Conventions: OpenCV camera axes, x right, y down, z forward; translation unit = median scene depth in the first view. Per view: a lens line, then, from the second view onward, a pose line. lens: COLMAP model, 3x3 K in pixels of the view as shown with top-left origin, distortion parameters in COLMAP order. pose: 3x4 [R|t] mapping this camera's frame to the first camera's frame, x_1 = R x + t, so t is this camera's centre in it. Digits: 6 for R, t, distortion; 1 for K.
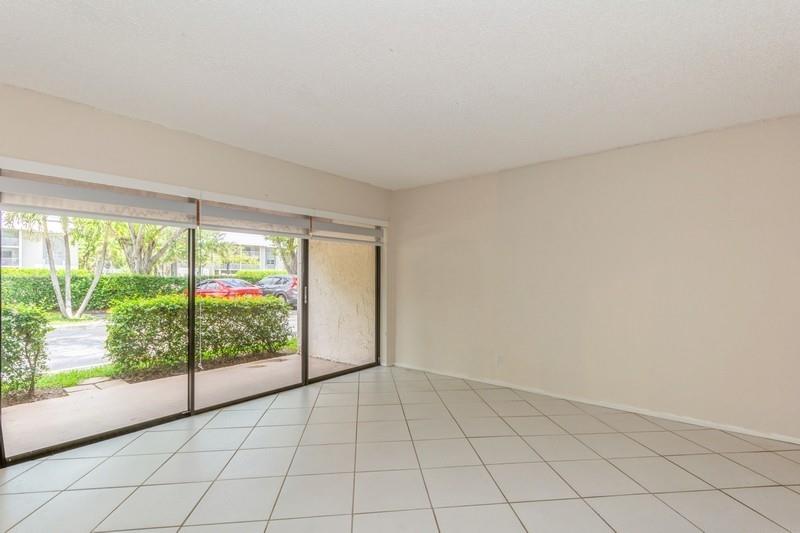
lens RADIAL K [[374.7, 0, 405.7], [0, 374.7, 274.4], [0, 0, 1]] dist [-0.018392, 0.000473]
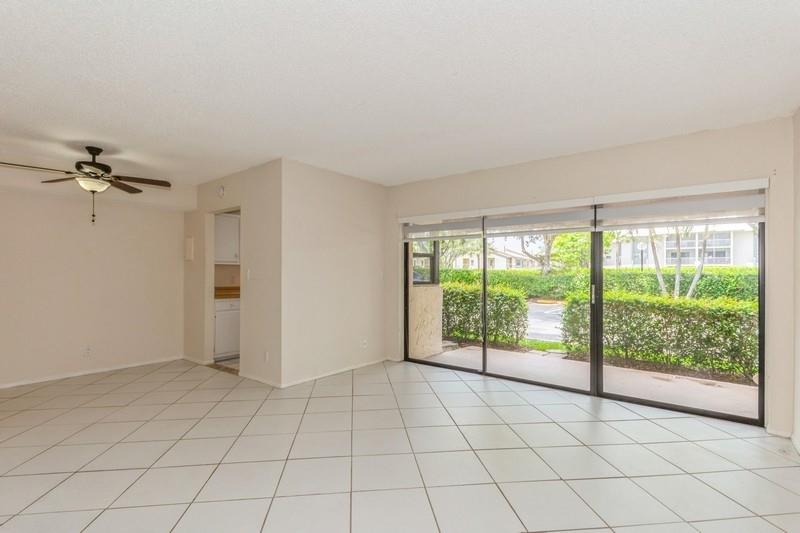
lens RADIAL K [[374.7, 0, 405.7], [0, 374.7, 274.4], [0, 0, 1]] dist [-0.018392, 0.000473]
pose [[0.014027, 0.005873, -0.999884, 0.489875], [-0.000145, 0.999983, 0.005872, 0.001663], [0.999902, 0.000063, 0.014028, 0.434908]]
